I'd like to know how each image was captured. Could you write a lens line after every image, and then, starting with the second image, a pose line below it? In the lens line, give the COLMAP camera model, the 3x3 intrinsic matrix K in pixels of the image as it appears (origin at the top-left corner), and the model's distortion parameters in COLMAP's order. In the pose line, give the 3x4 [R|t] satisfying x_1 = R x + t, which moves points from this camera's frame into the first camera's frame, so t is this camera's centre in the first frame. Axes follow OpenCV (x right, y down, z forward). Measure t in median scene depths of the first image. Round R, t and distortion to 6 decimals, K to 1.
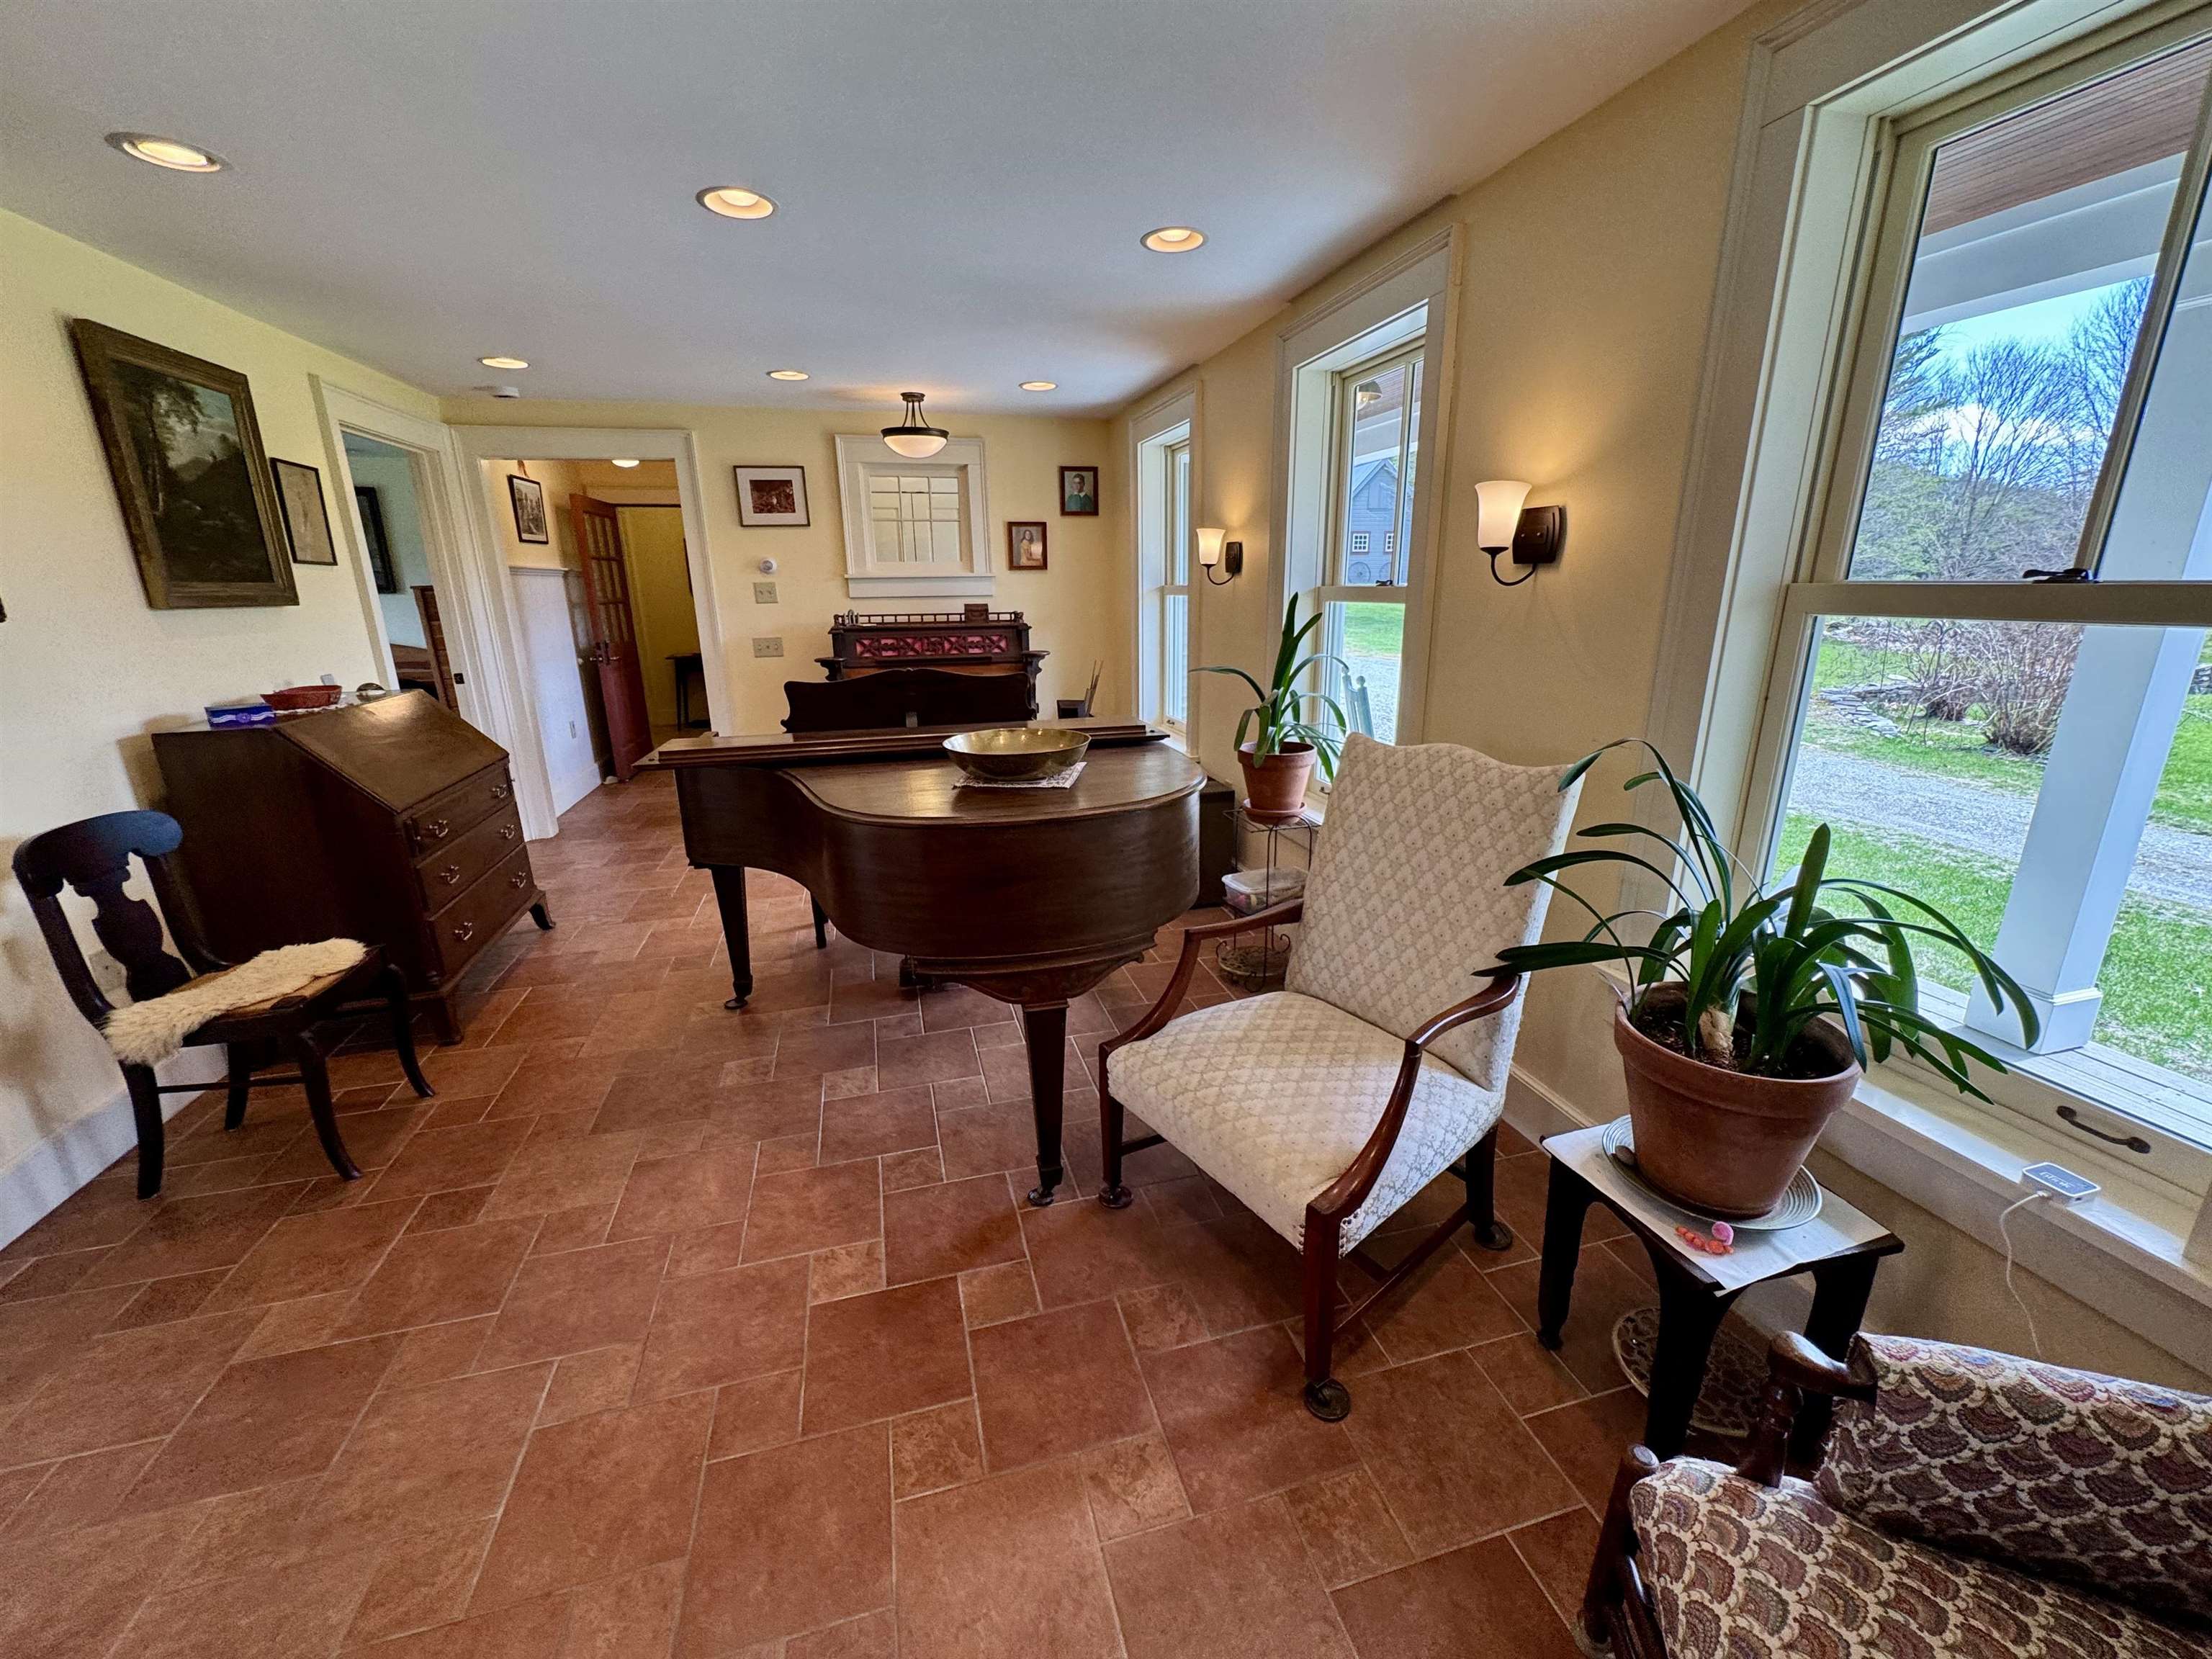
lens RADIAL K [[881.9, 0, 1105.7], [0, 881.9, 830.0], [0, 0, 1]] dist [0.000342, -0.001324]
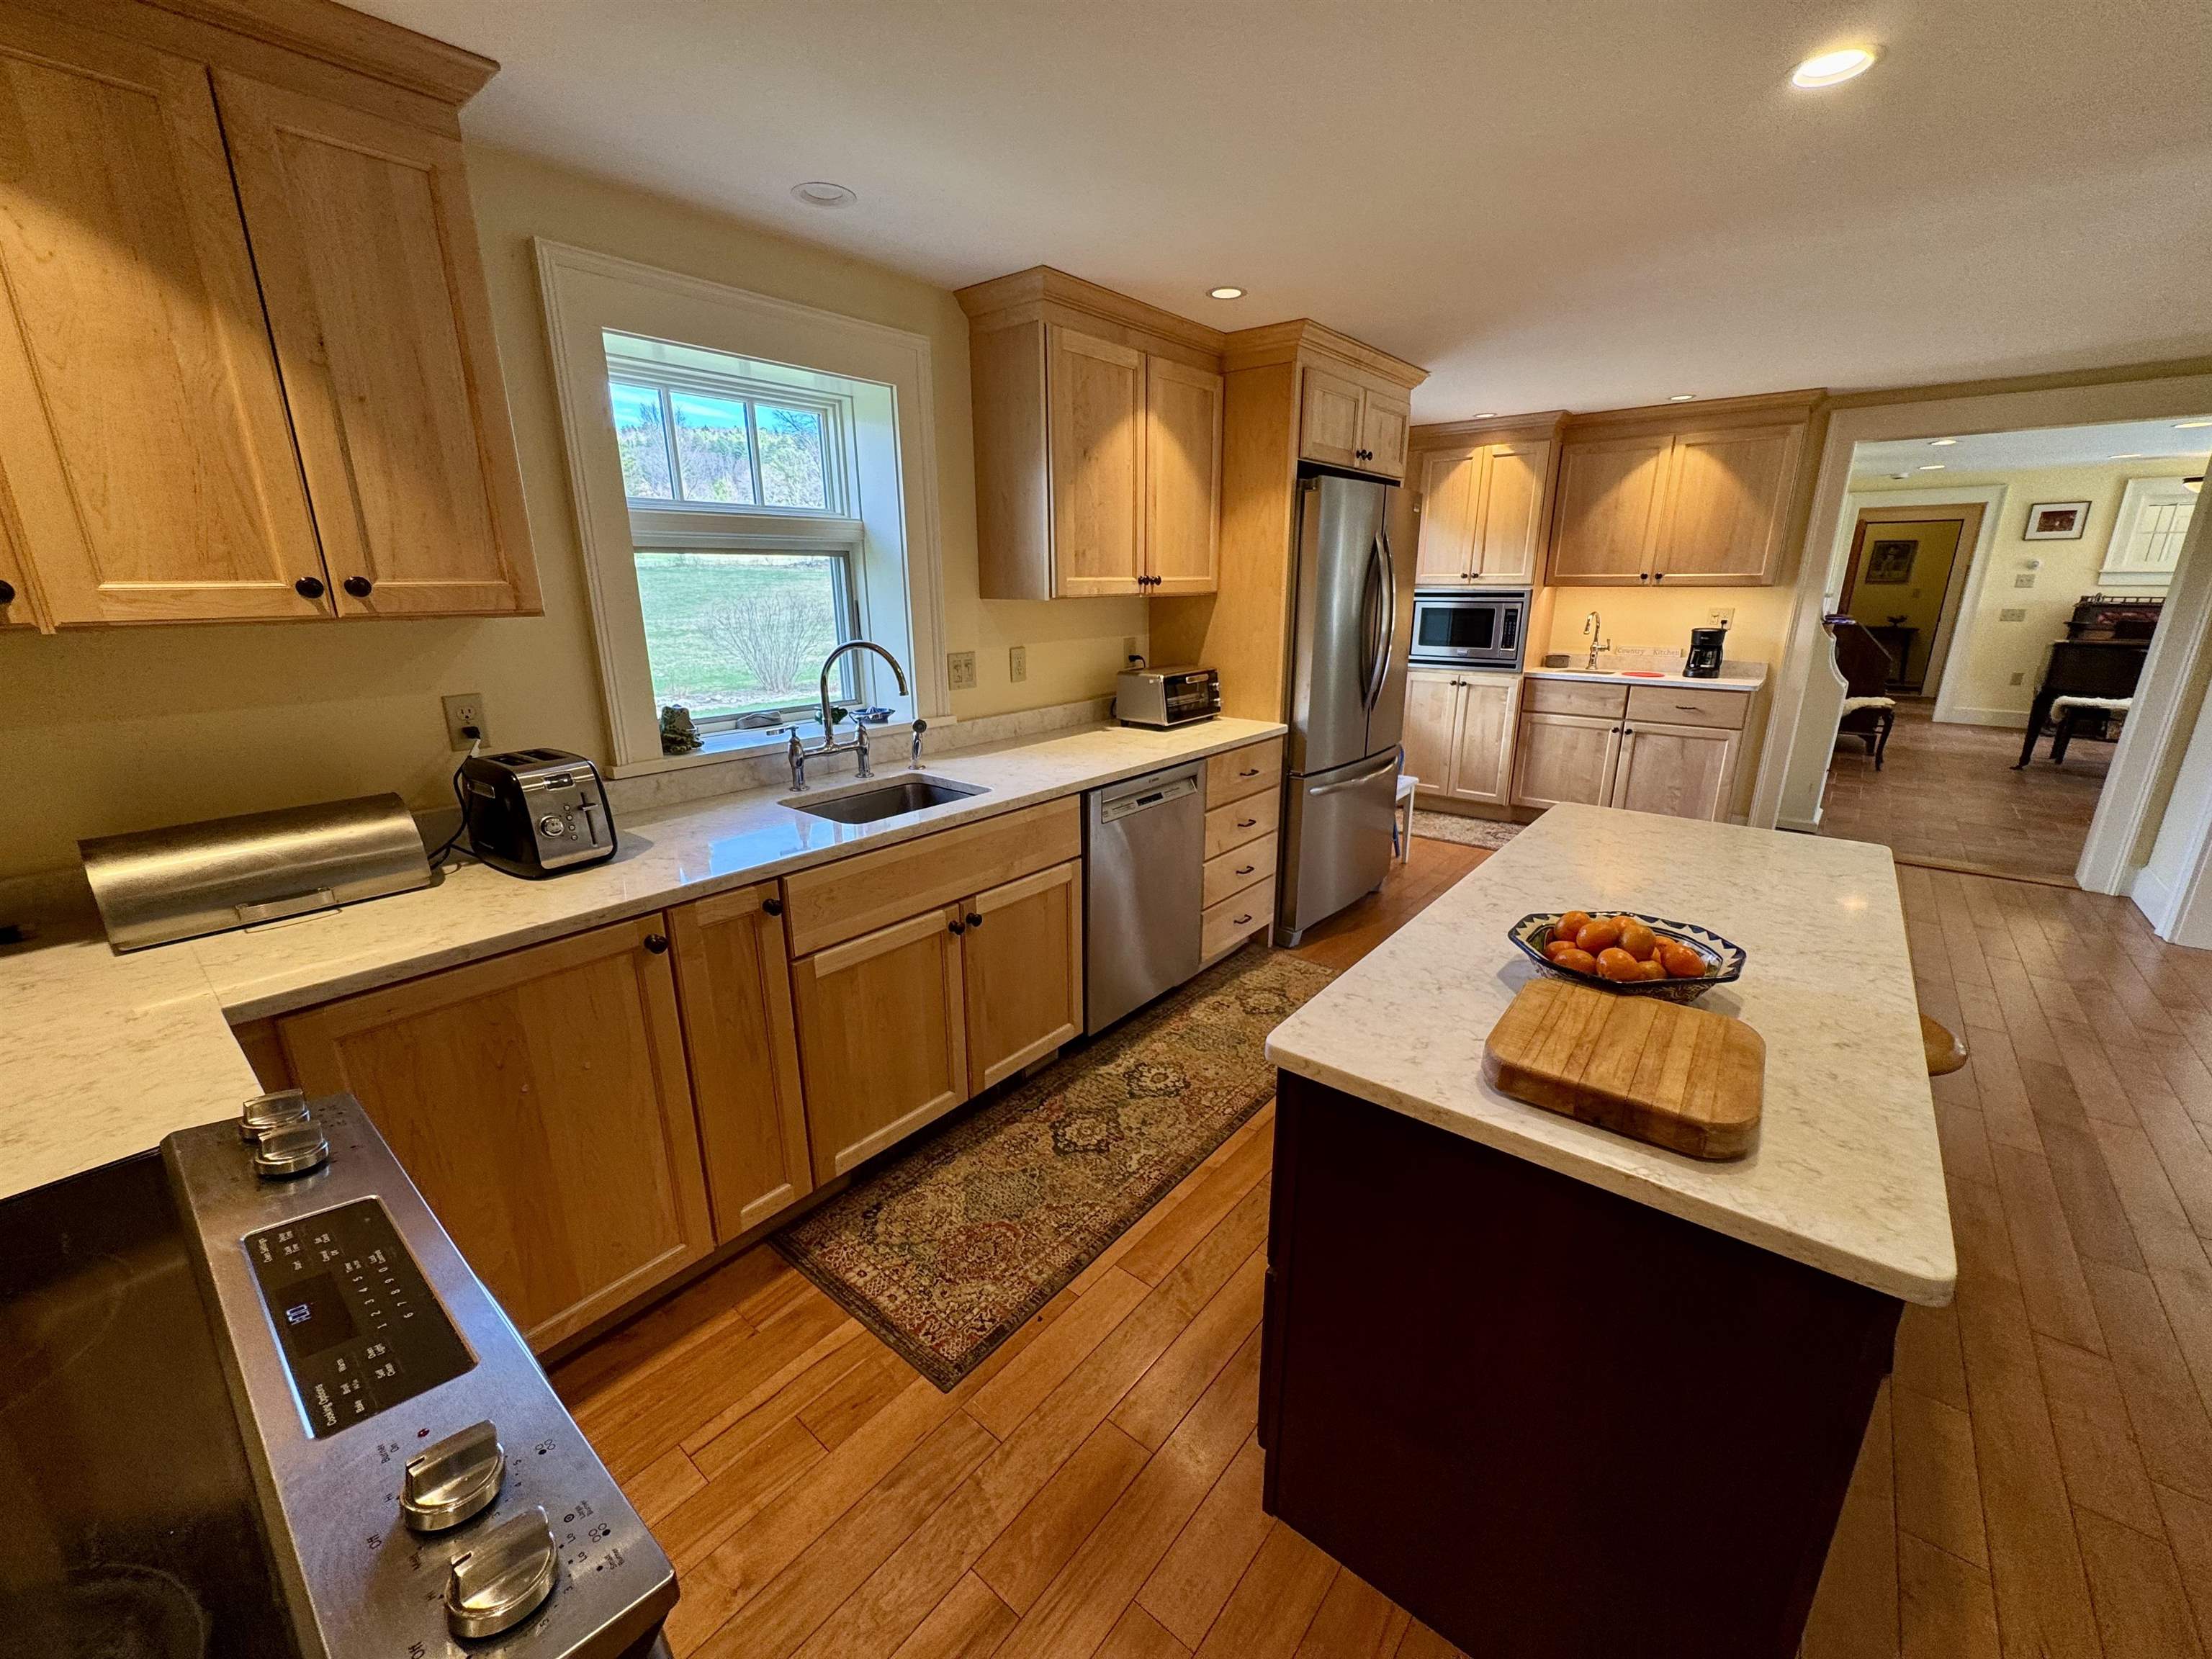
lens RADIAL K [[881.9, 0, 1112.0], [0, 881.9, 830.8], [0, 0, 1]] dist [0.000342, -0.001324]
pose [[0.578597, 0.239607, -0.779625, 0.013107], [-0.229257, 0.965115, 0.126473, 0.355961], [0.782731, 0.105558, 0.613343, -1.262812]]
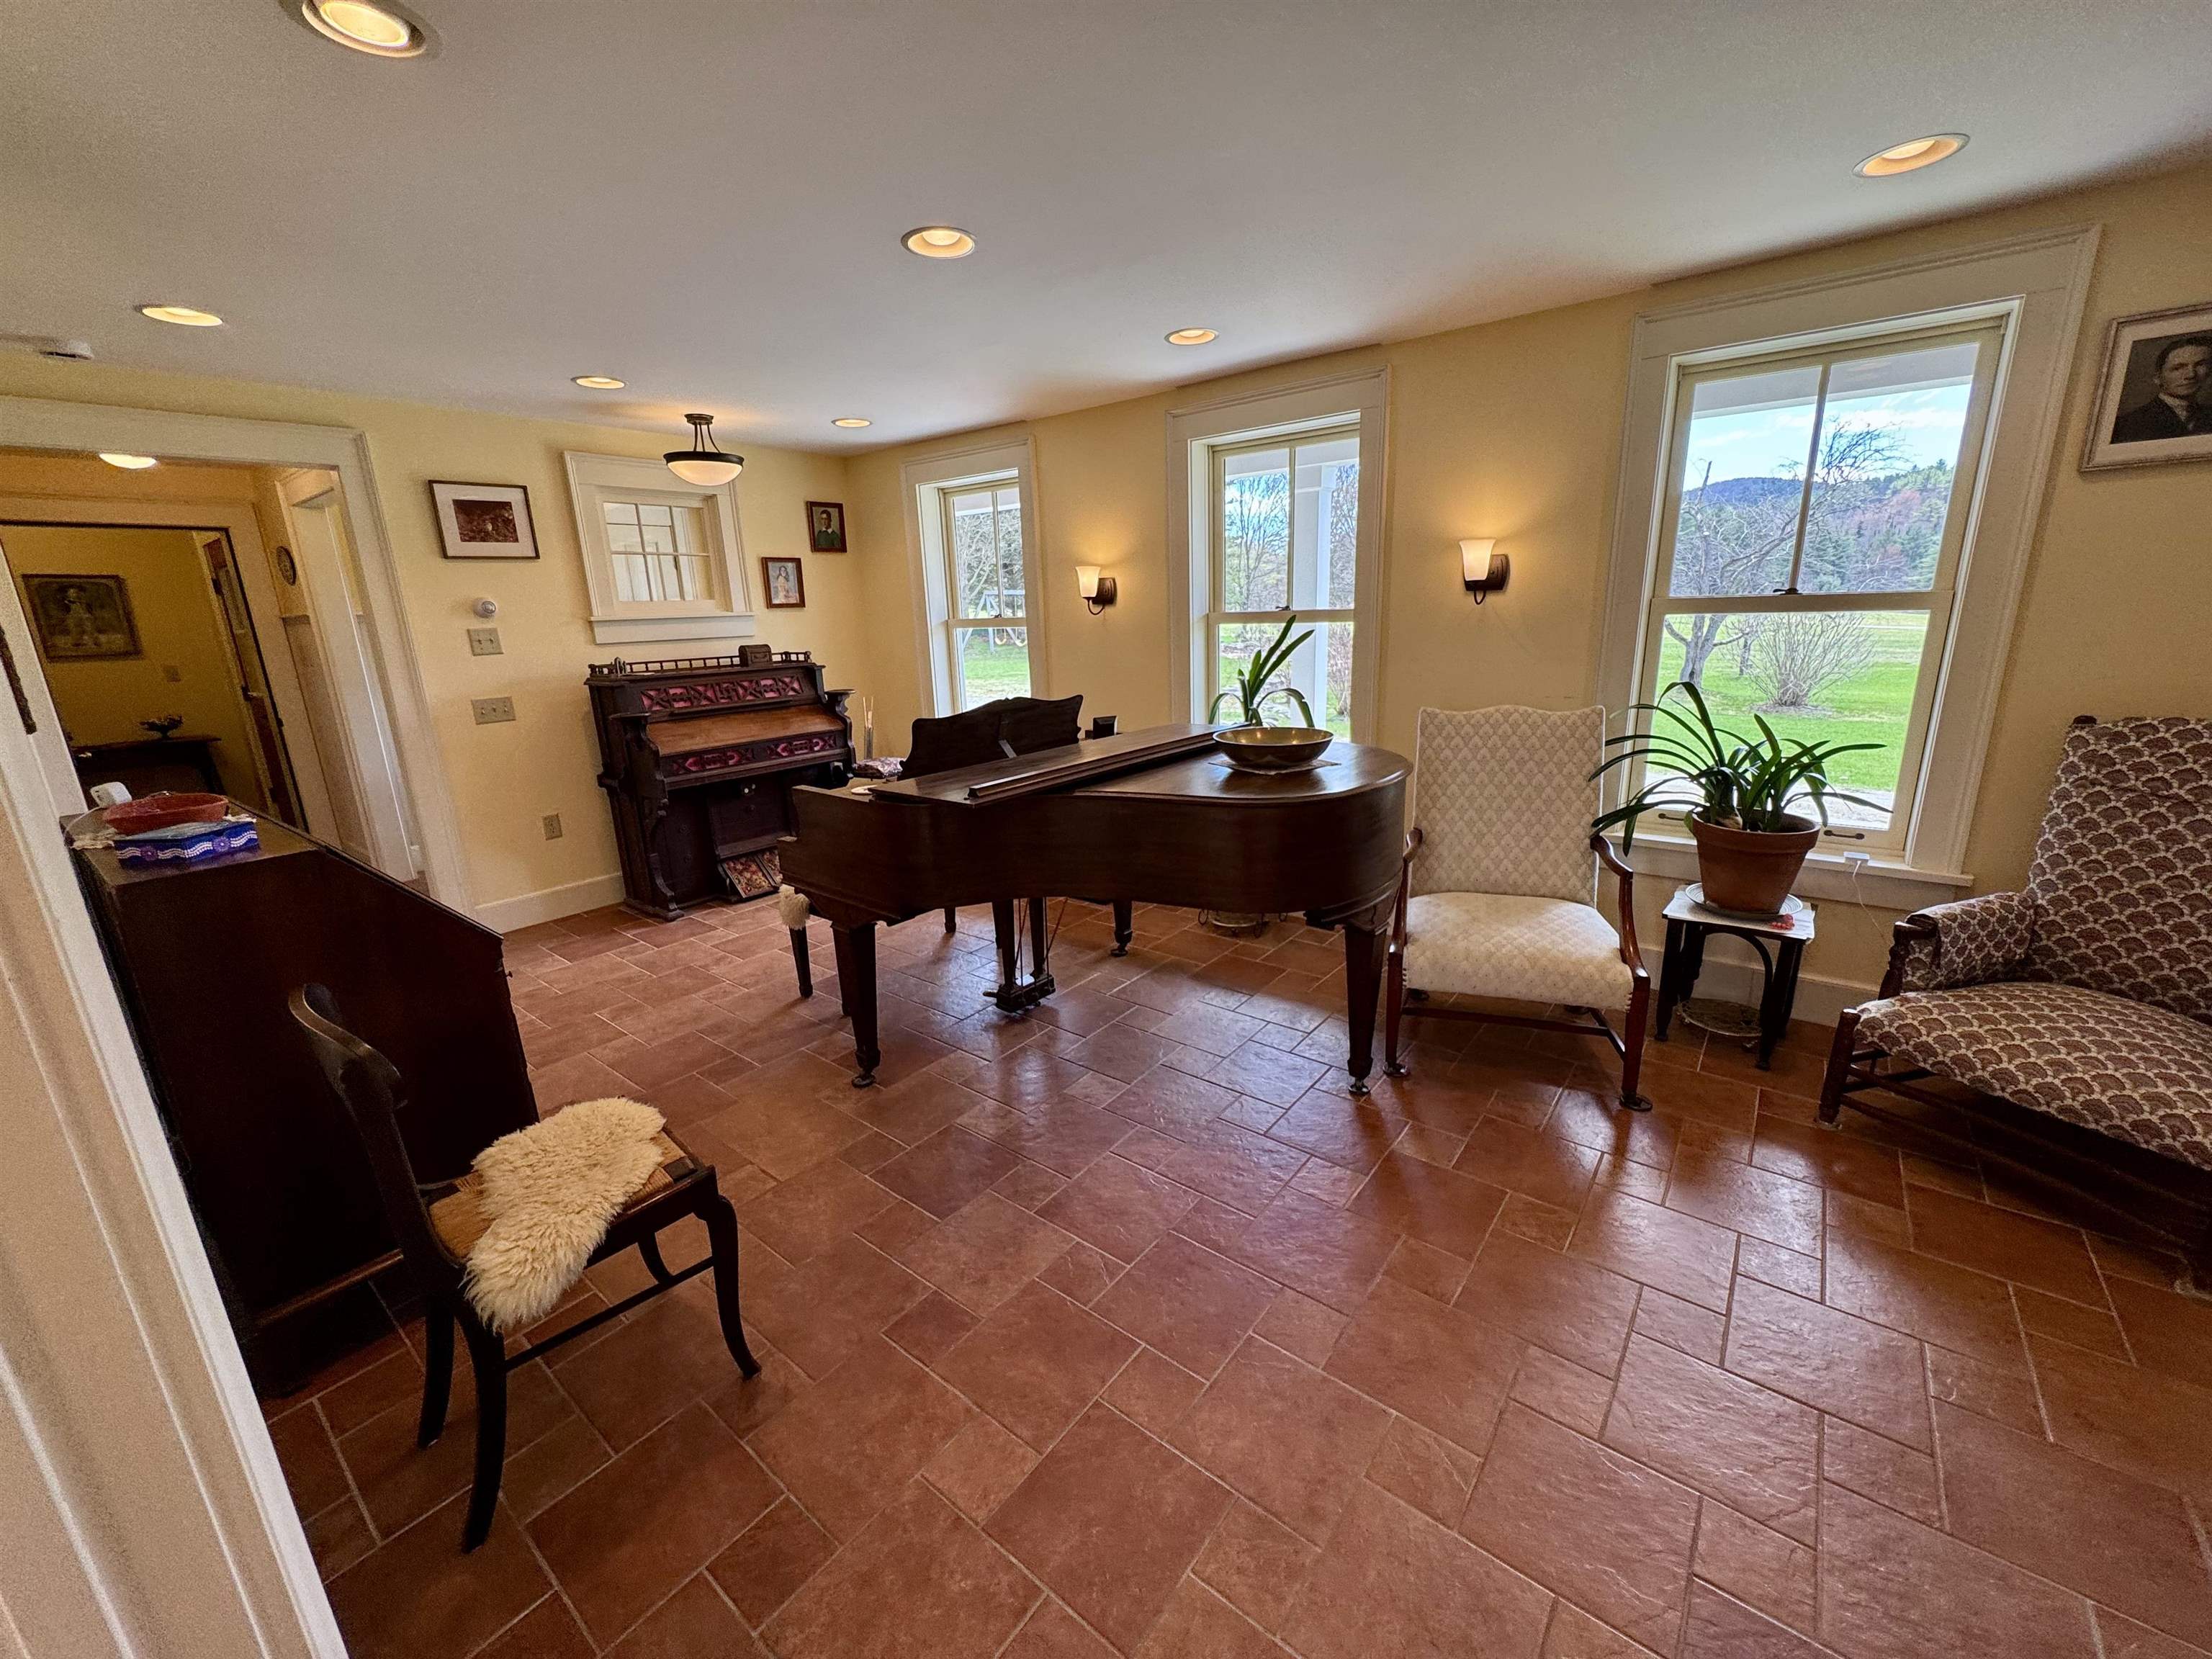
lens RADIAL K [[881.9, 0, 1112.6], [0, 881.9, 828.5], [0, 0, 1]] dist [0.000342, -0.001324]
pose [[0.802524, -0.161090, 0.574461, -0.421349], [0.185445, 0.982517, 0.016450, -0.014937], [-0.567067, 0.093329, 0.818367, 0.056011]]
